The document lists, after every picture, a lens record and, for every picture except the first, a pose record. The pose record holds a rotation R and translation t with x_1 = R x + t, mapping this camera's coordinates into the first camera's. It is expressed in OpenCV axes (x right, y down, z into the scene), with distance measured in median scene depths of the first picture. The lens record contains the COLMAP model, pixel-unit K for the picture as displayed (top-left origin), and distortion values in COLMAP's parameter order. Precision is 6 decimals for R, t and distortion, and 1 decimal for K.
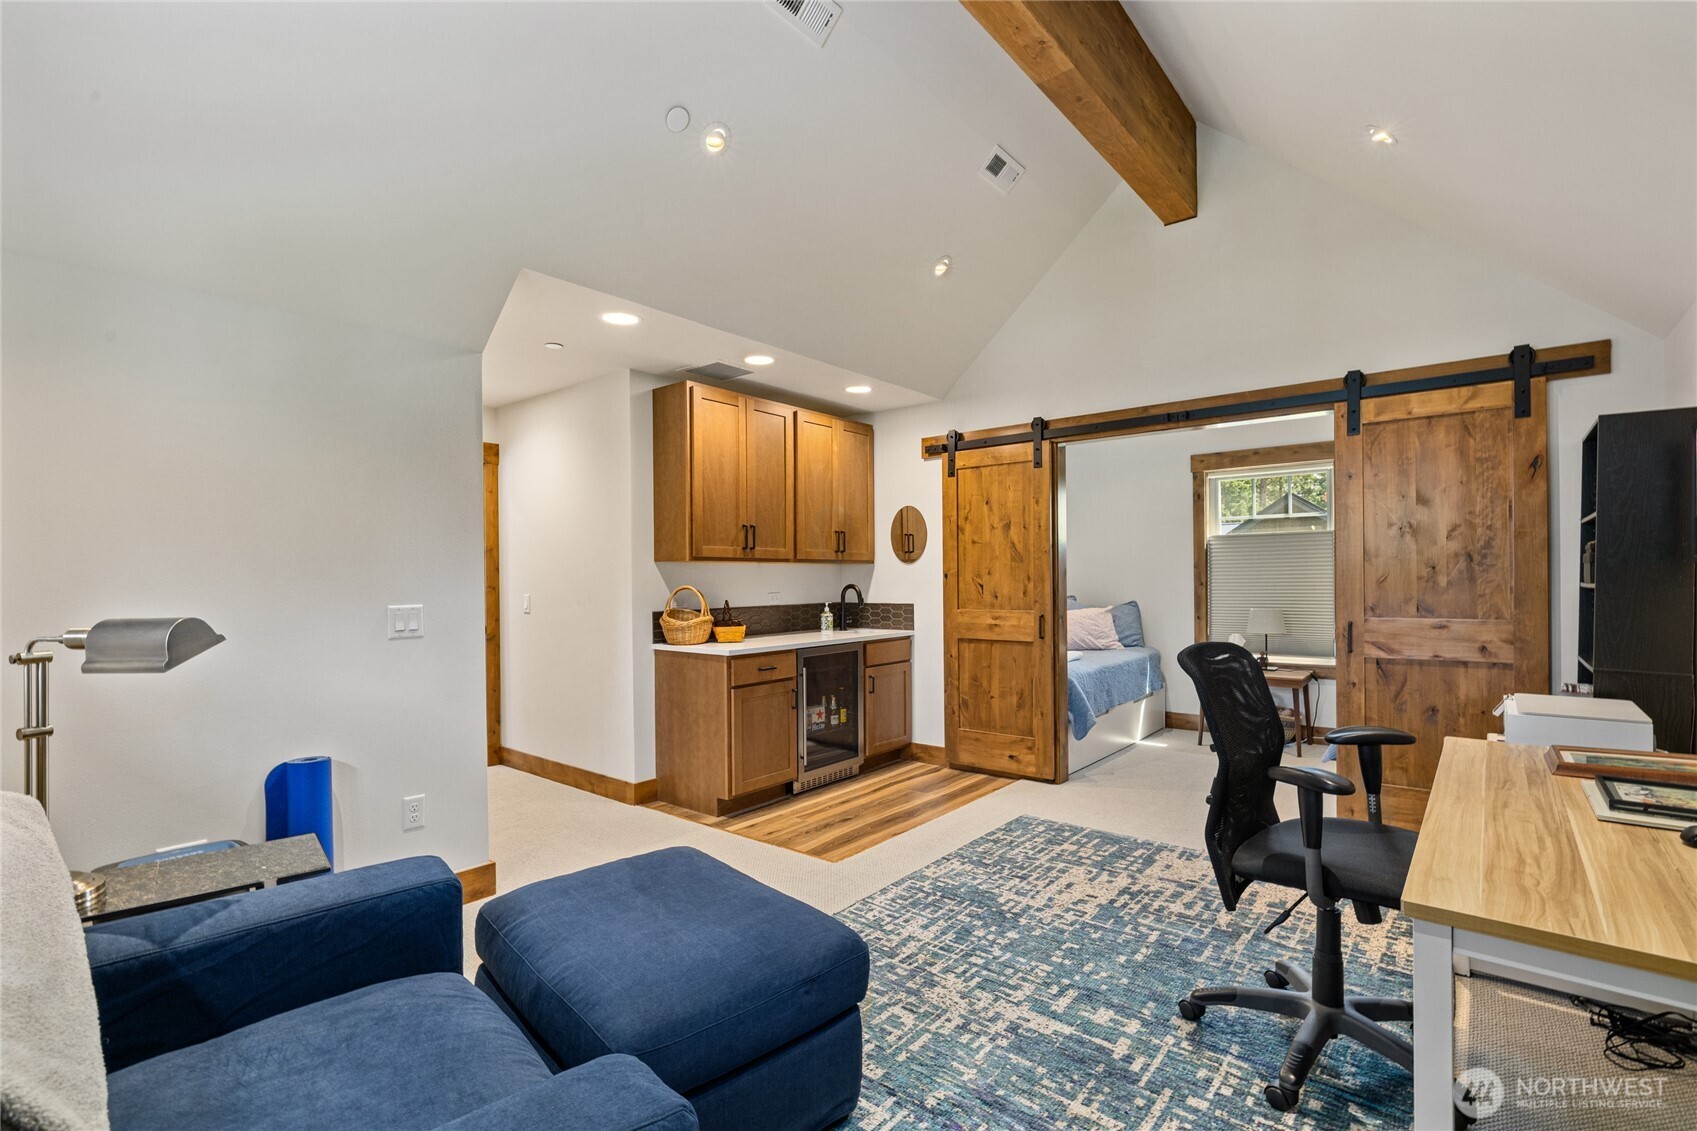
lens RADIAL K [[768.9, 0, 848.4], [0, 768.9, 574.8], [0, 0, 1]] dist [0.000711, 0.000012]
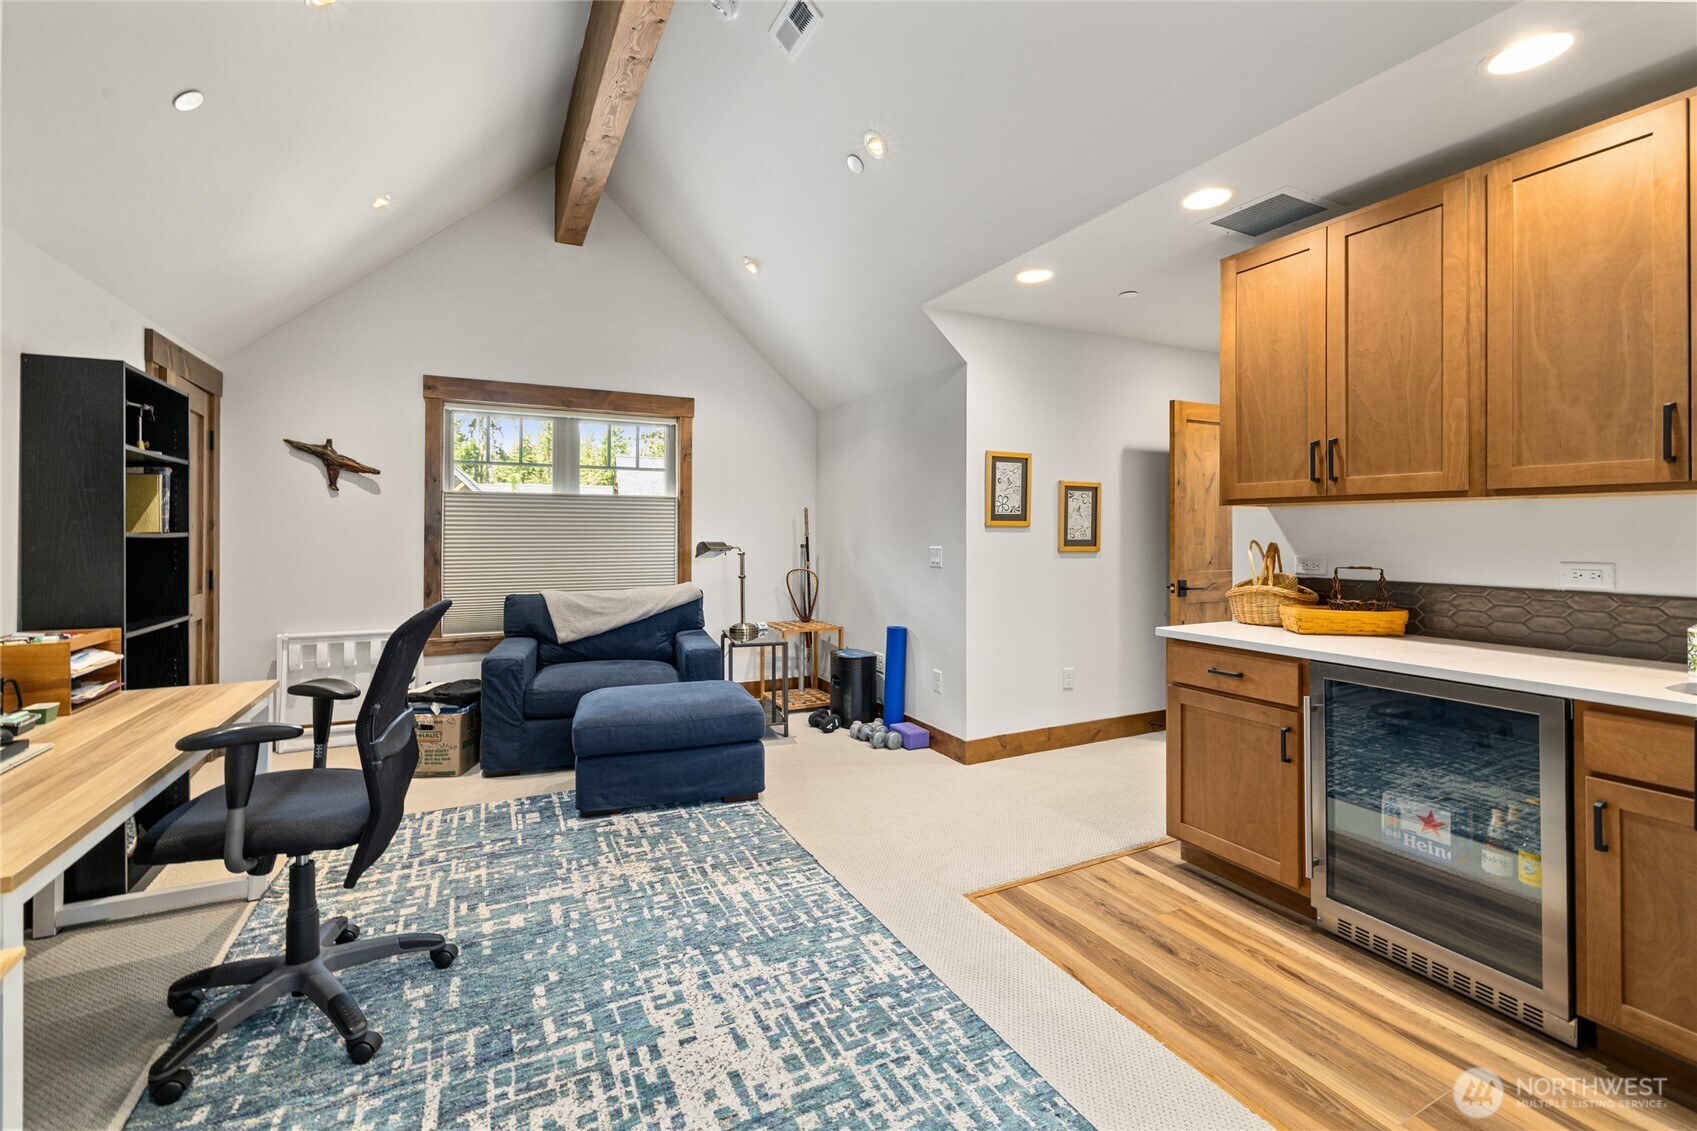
lens RADIAL K [[762.0, 0, 875.0], [0, 762.0, 526.6], [0, 0, 1]] dist [0.001913, 0.000166]
pose [[-0.397927, 0.000340, -0.917417, 0.862348], [0.006458, 0.999976, -0.002430, 0.001619], [0.917394, -0.006892, -0.397920, 1.451025]]
